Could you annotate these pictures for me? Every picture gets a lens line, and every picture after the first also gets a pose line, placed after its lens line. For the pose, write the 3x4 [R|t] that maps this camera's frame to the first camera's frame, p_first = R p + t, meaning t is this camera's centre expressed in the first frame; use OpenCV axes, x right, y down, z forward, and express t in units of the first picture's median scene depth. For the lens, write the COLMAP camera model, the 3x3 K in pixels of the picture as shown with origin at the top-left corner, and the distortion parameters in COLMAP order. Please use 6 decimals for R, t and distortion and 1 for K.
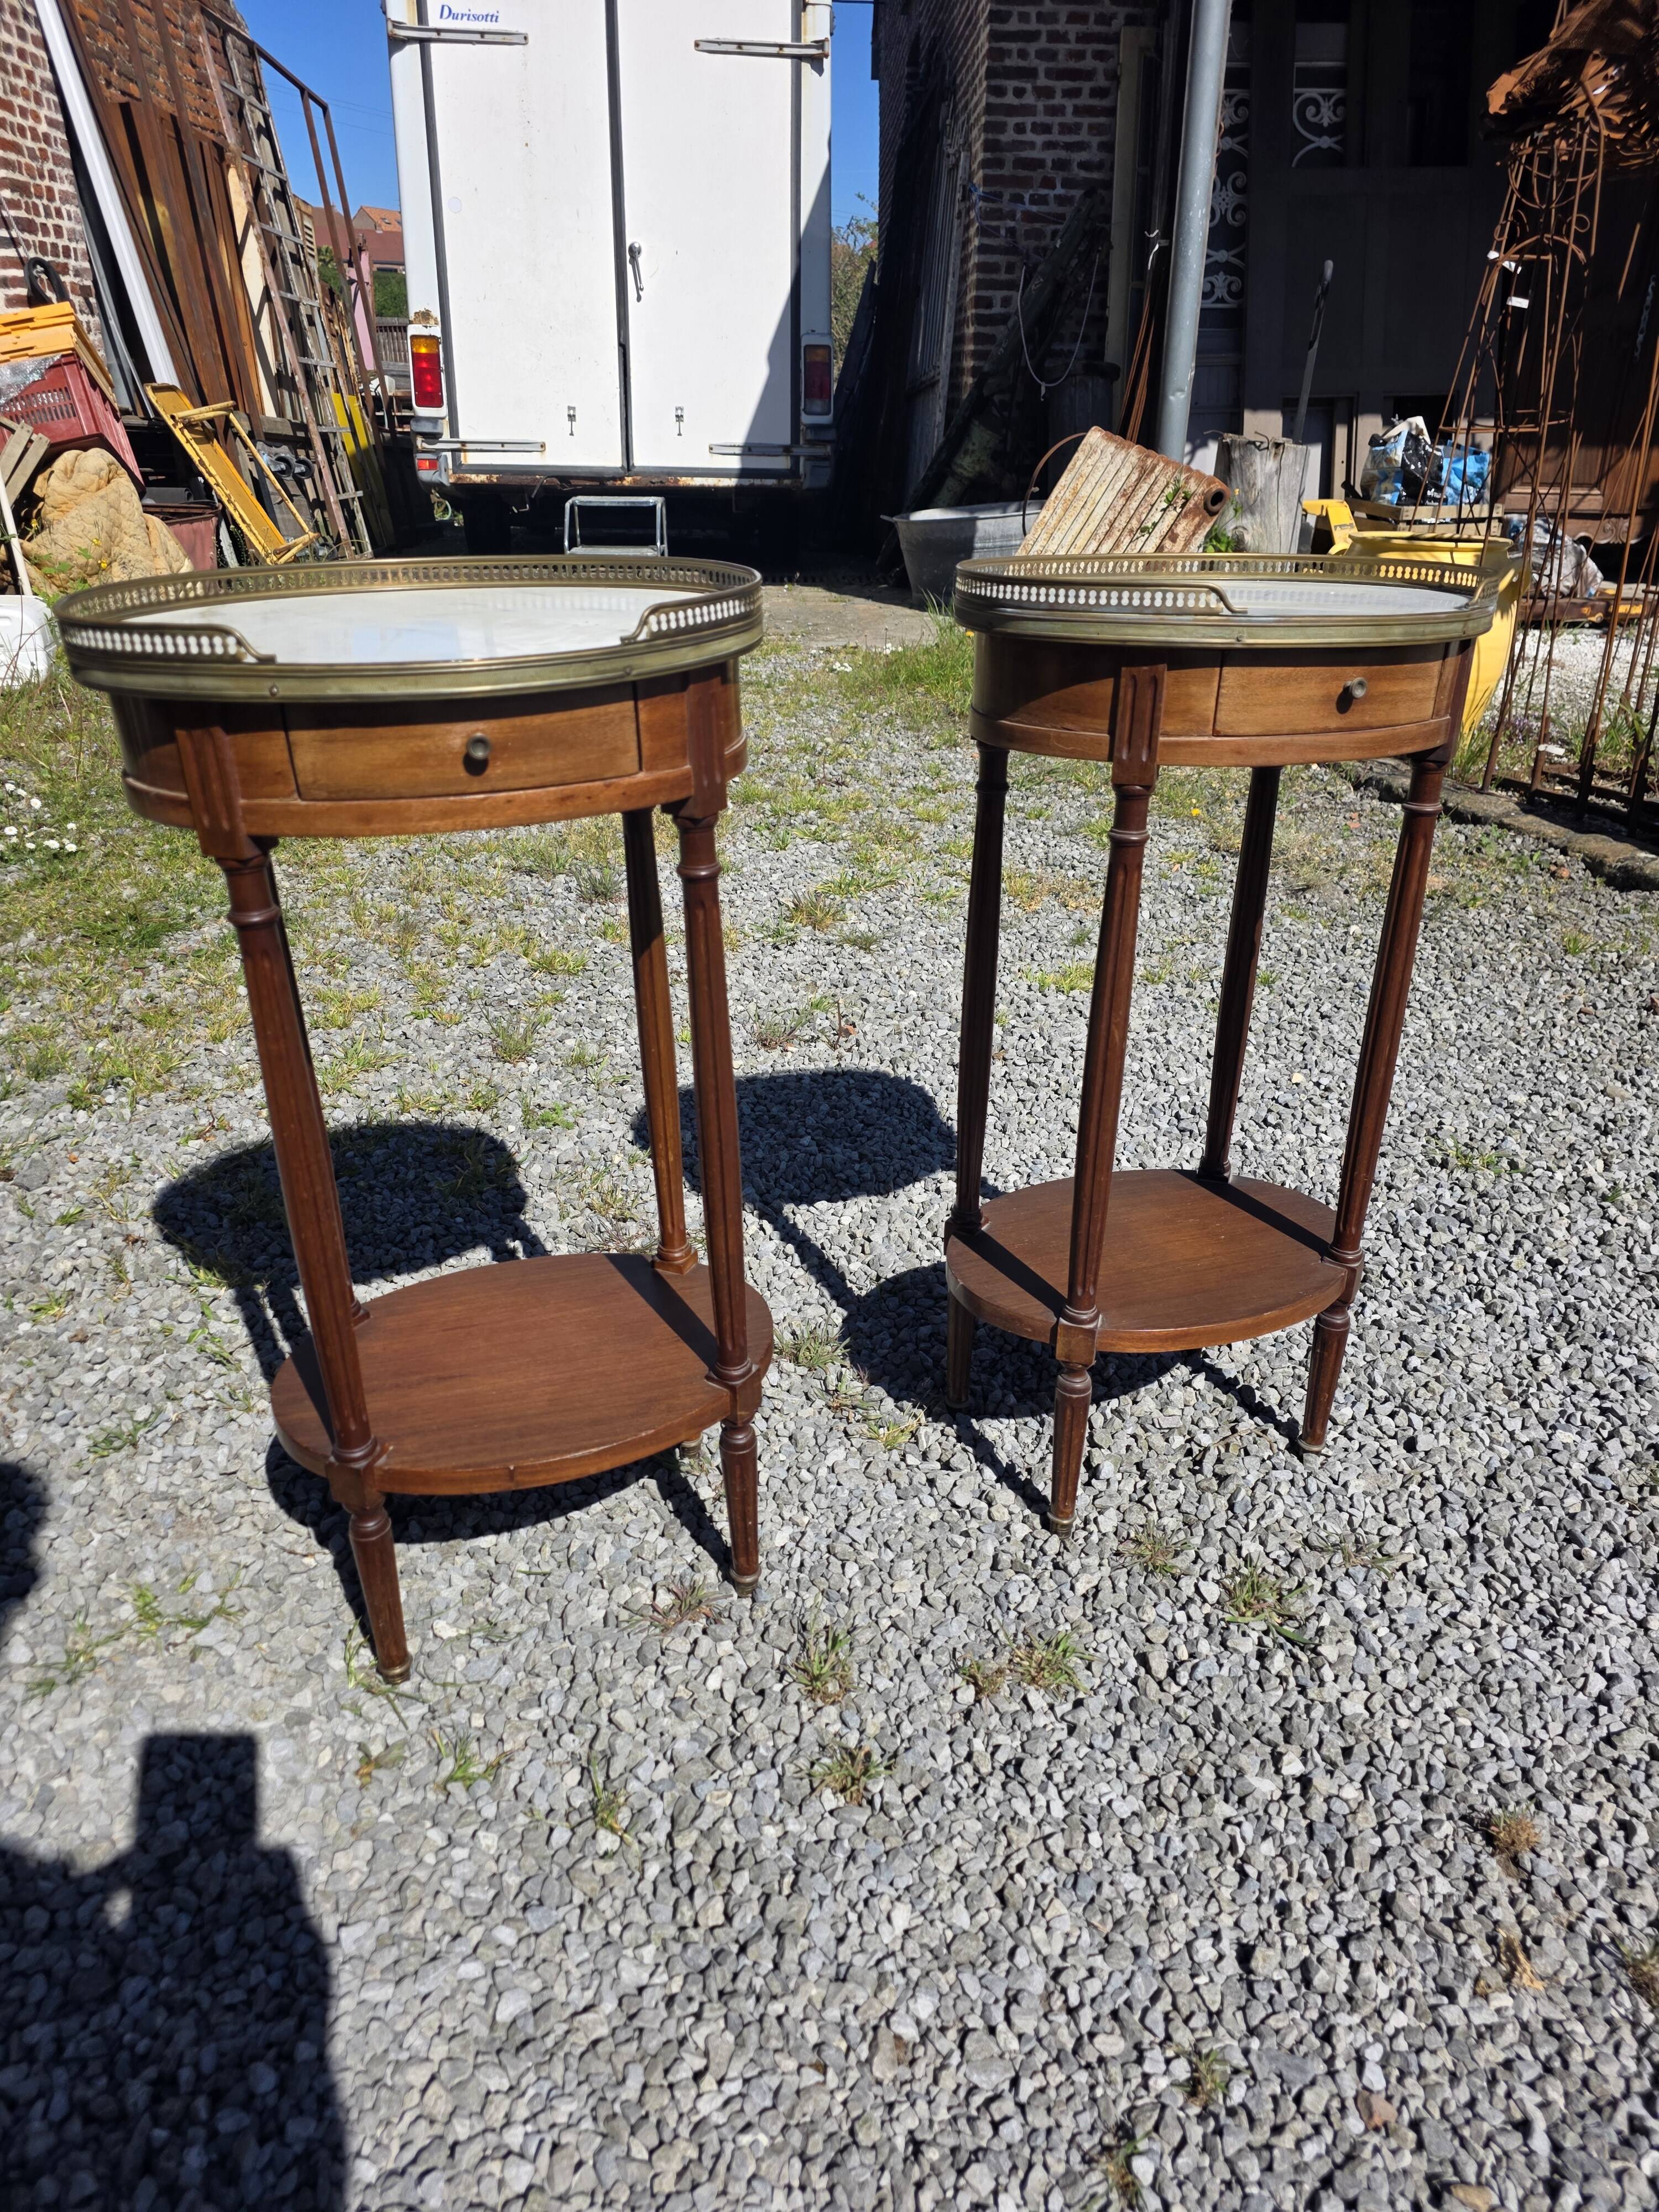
lens RADIAL K [[1486.6, 0, 834.0], [0, 1486.6, 1092.8], [0, 0, 1]] dist [0.038951, -0.025363]
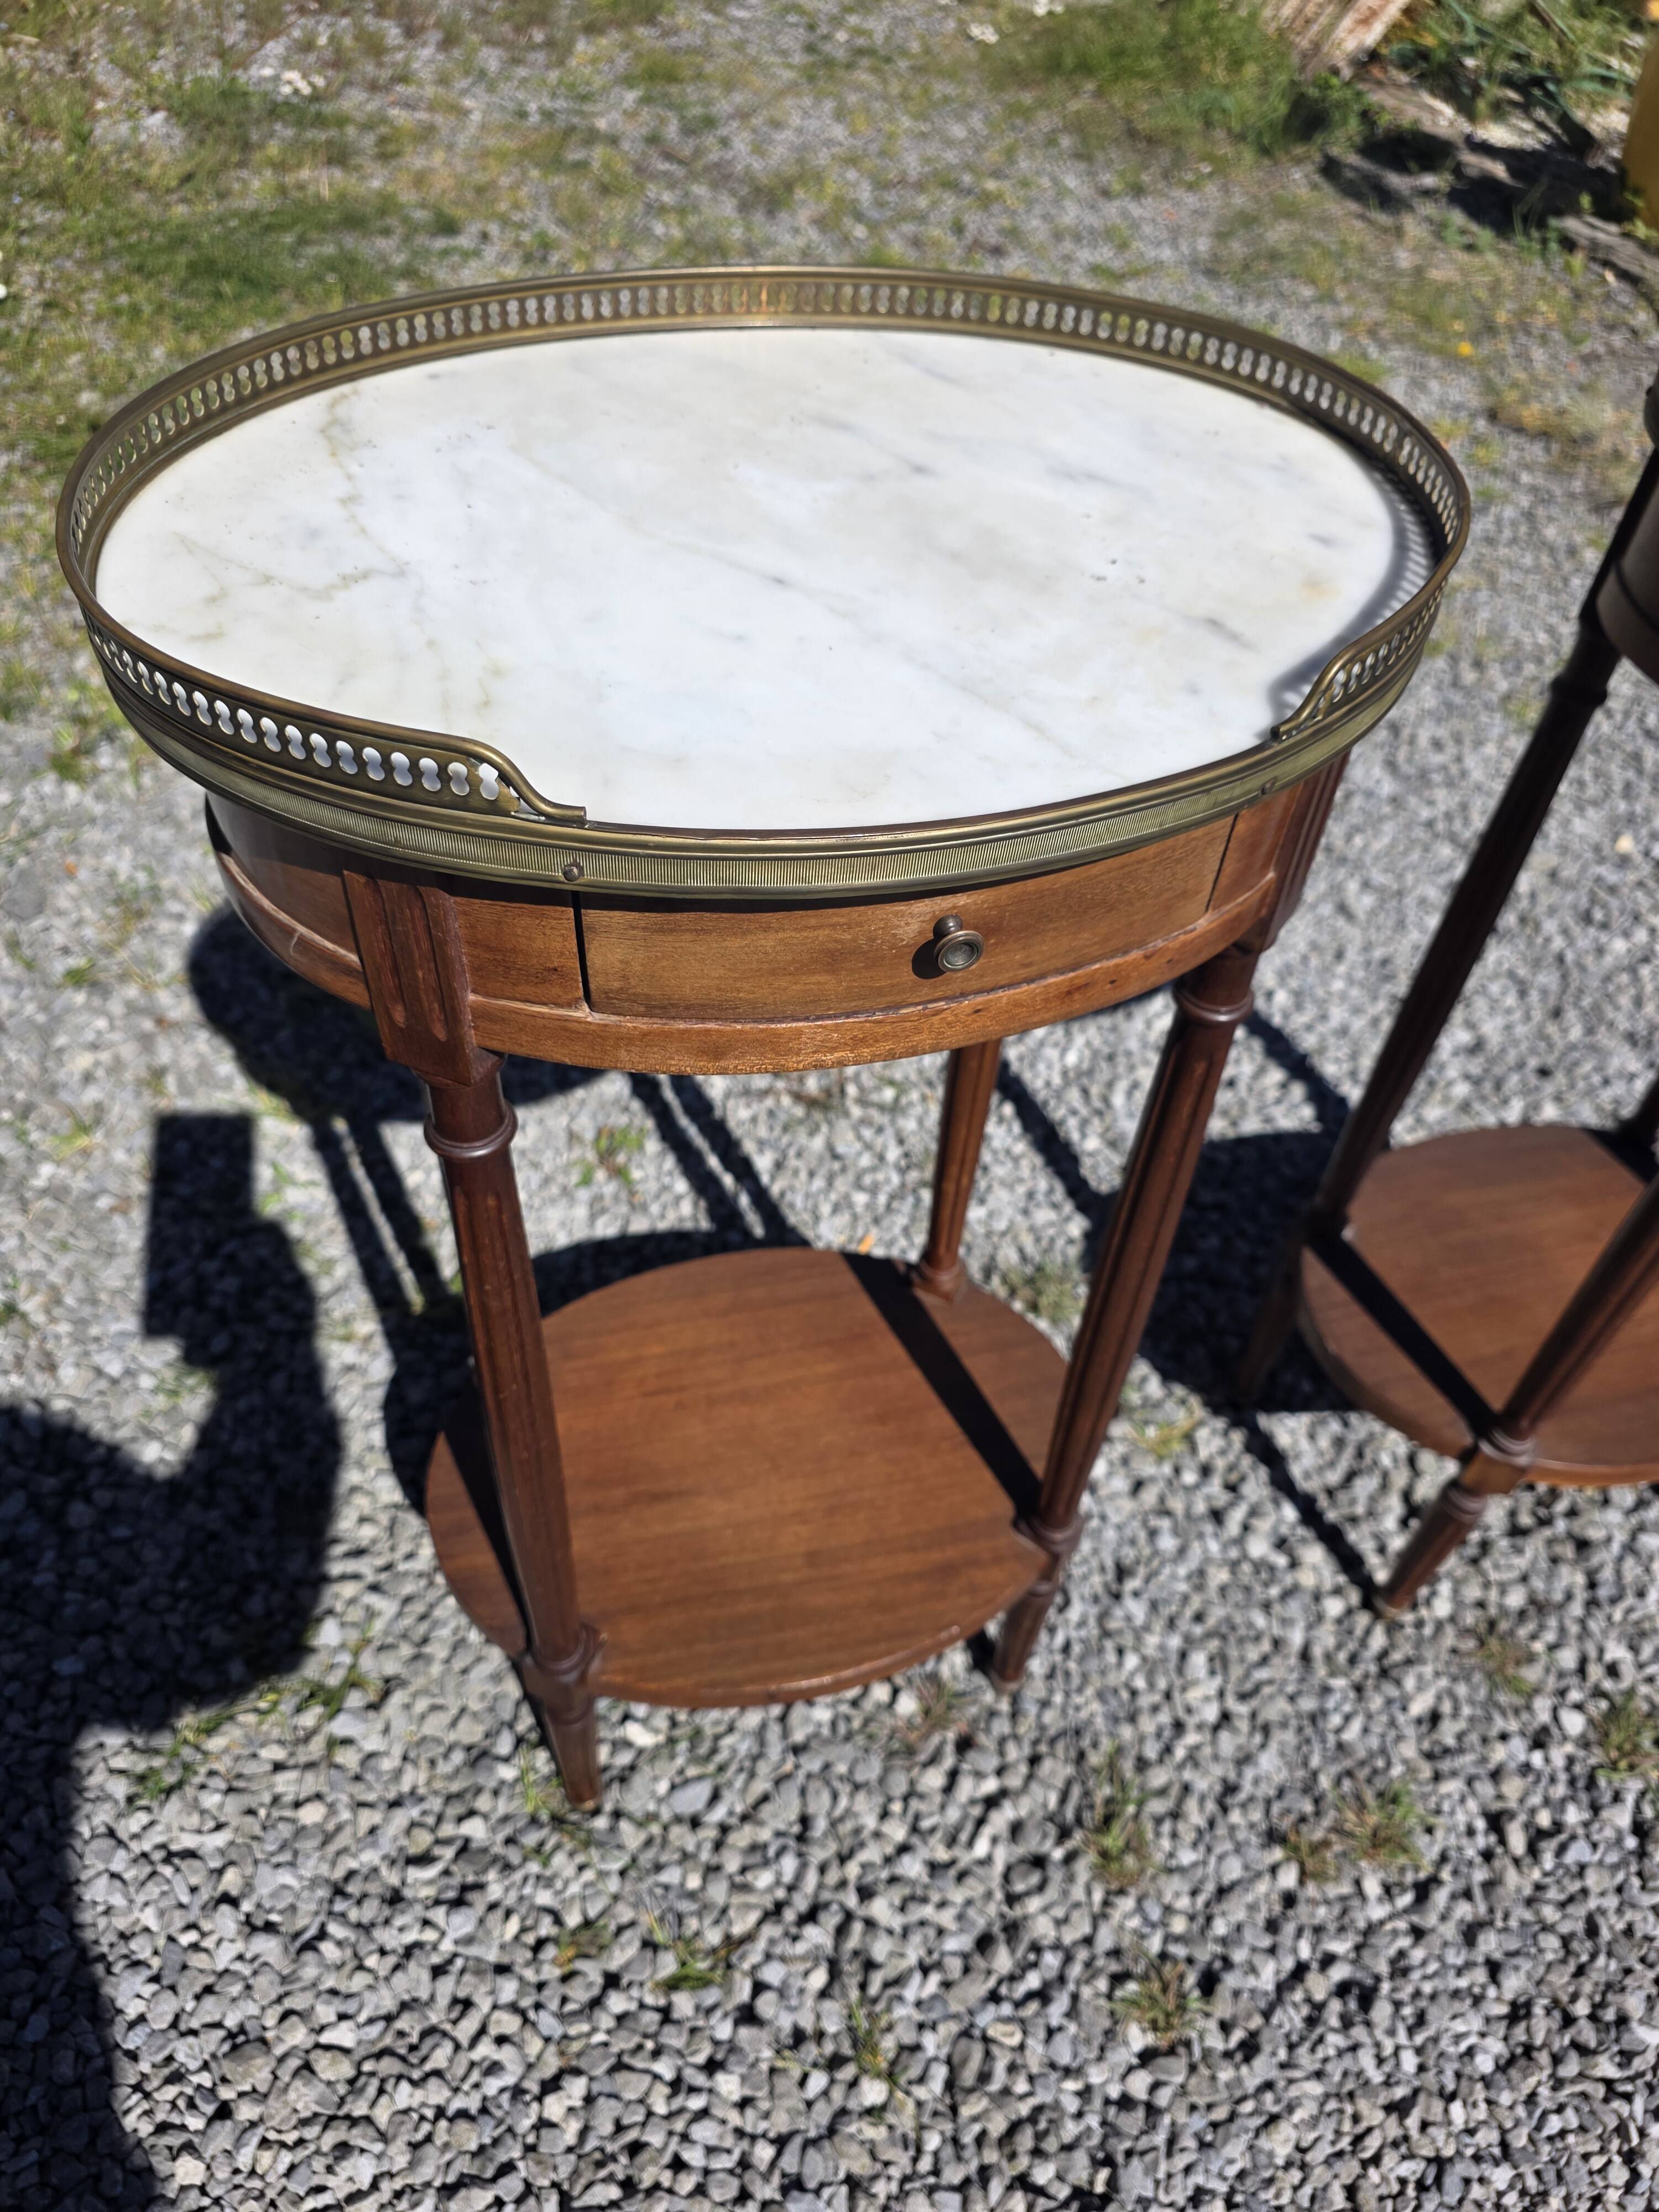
lens RADIAL K [[1540.1, 0, 826.7], [0, 1540.1, 1109.3], [0, 0, 1]] dist [0.006418, -0.010404]
pose [[0.996729, 0.078445, 0.019451, -0.185749], [-0.080153, 0.928571, 0.362396, -0.235686], [0.010366, -0.362769, 0.931821, 0.325886]]
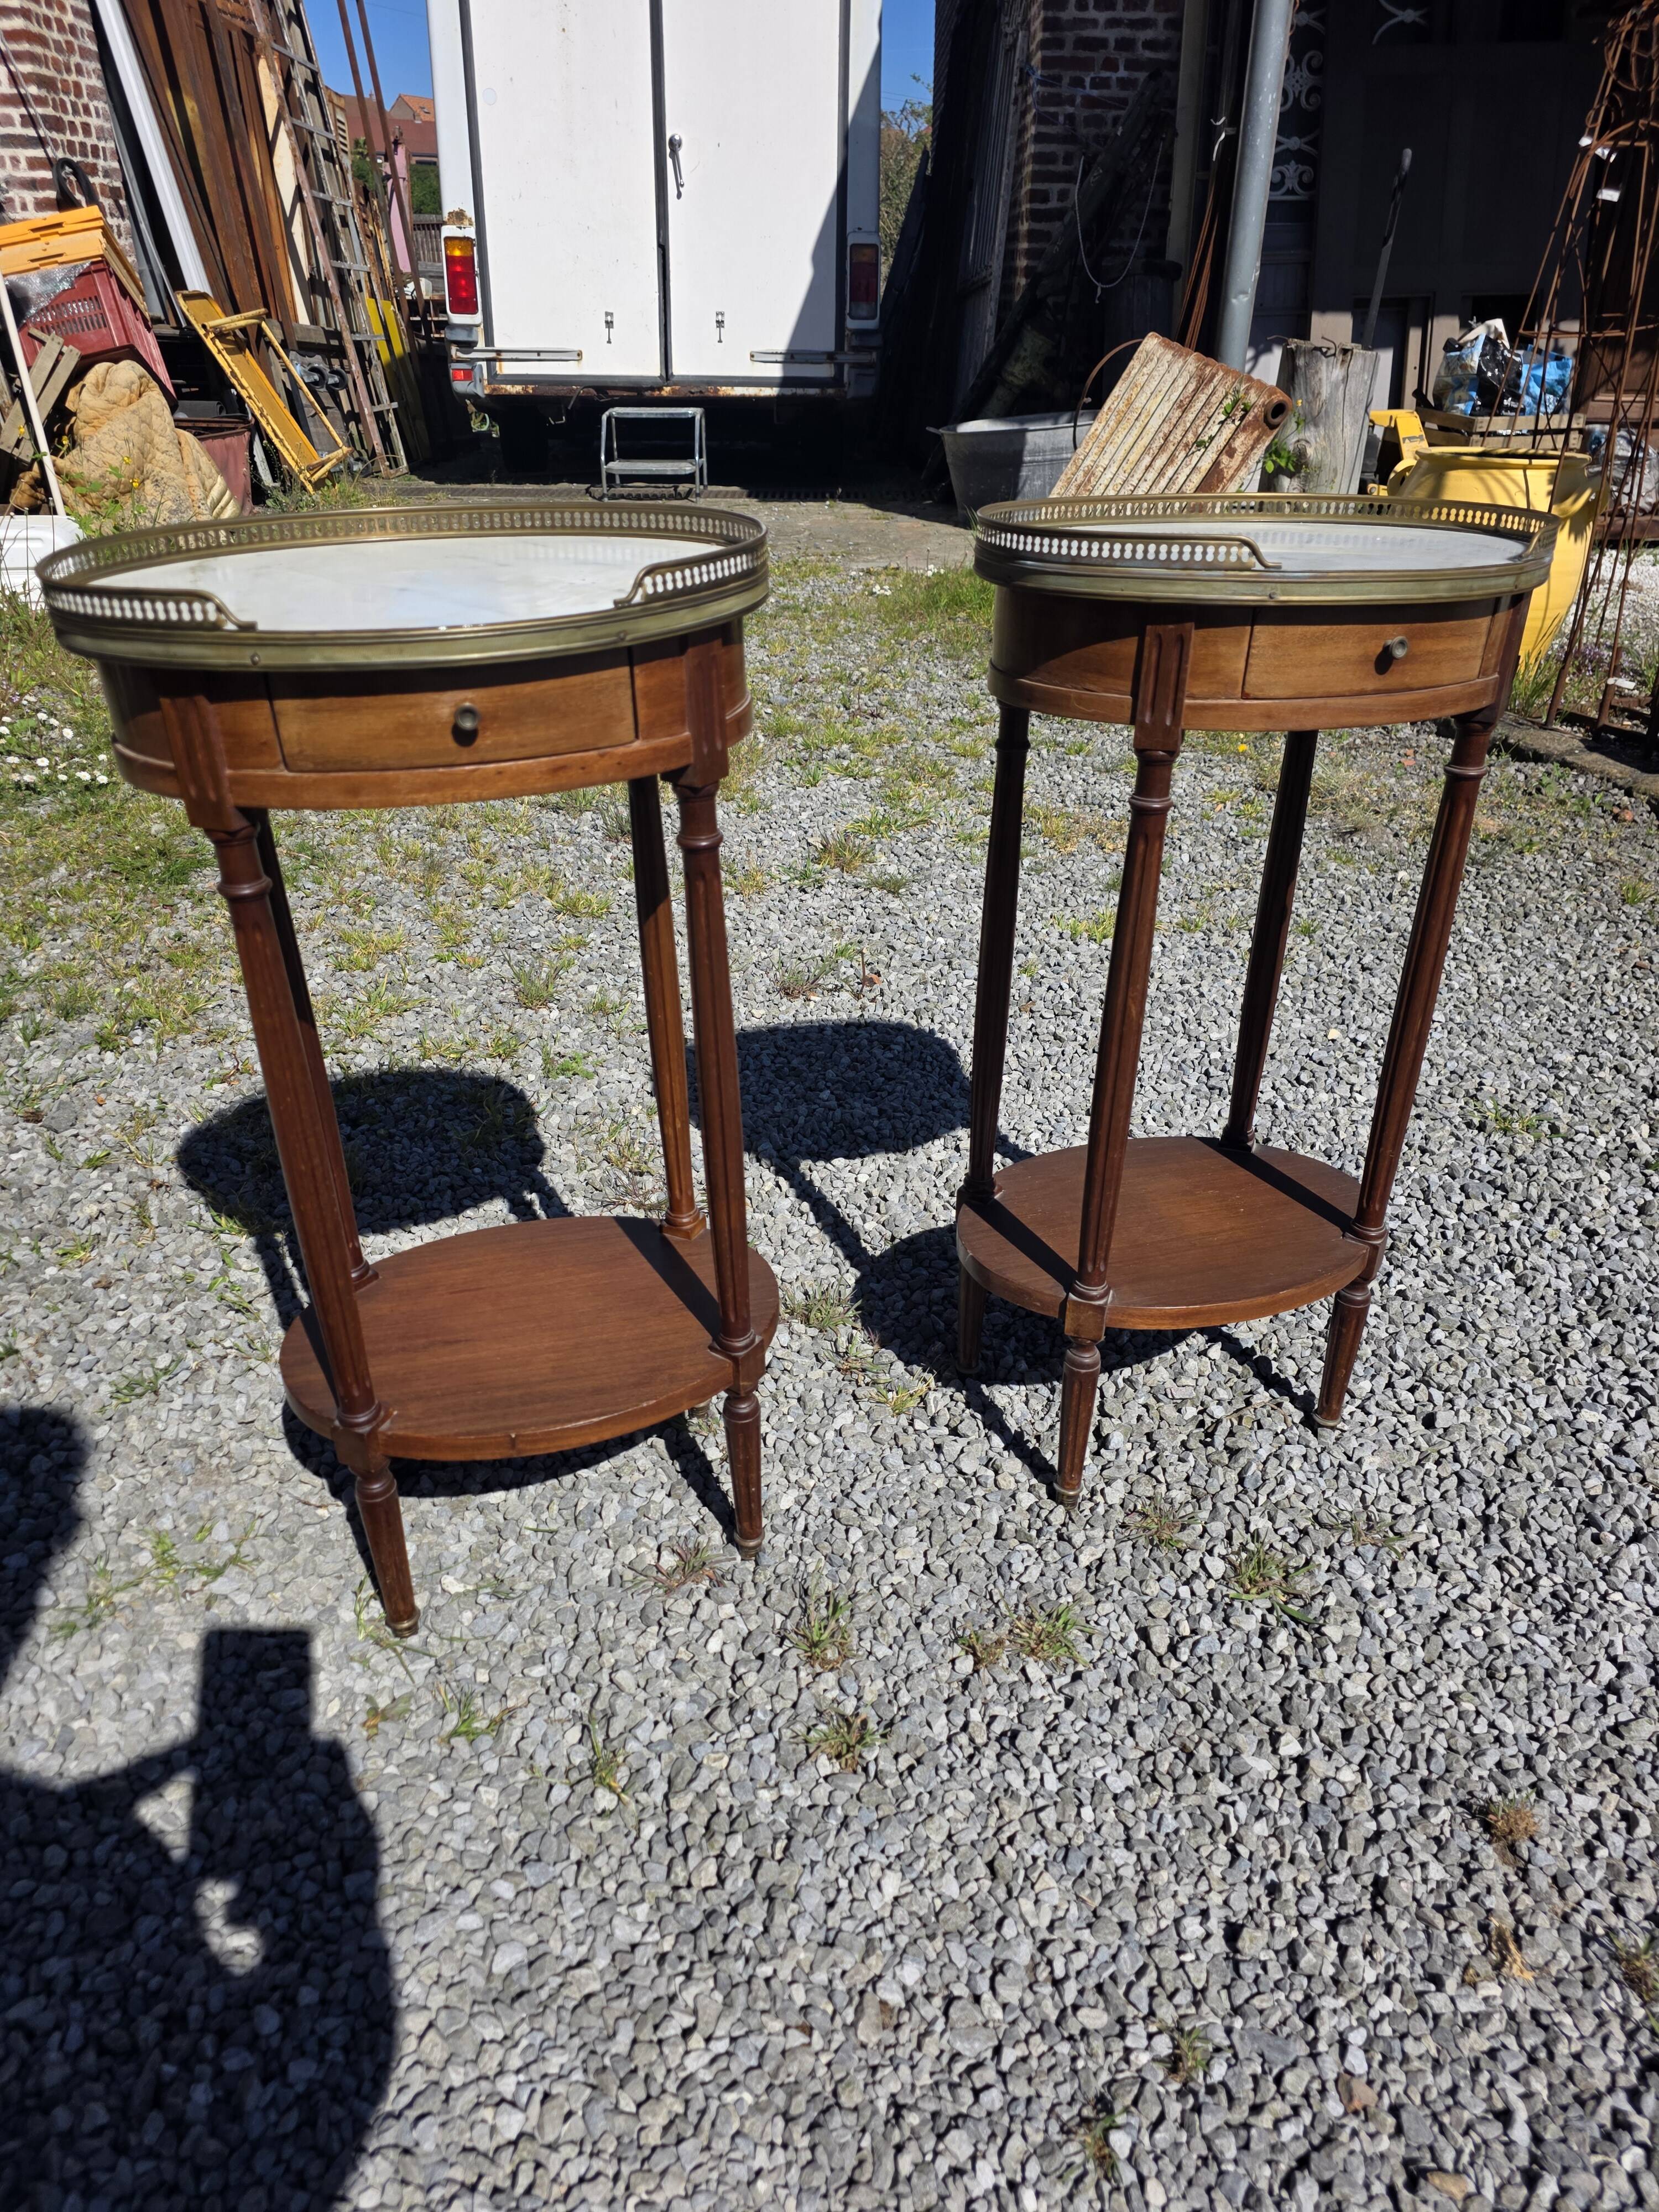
lens RADIAL K [[1489.1, 0, 812.7], [0, 1489.1, 1120.7], [0, 0, 1]] dist [0.038096, -0.024446]
pose [[0.999088, 0.015462, -0.039795, 0.018314], [-0.012755, 0.997644, 0.067407, -0.025063], [0.040743, -0.066838, 0.996932, 0.016231]]
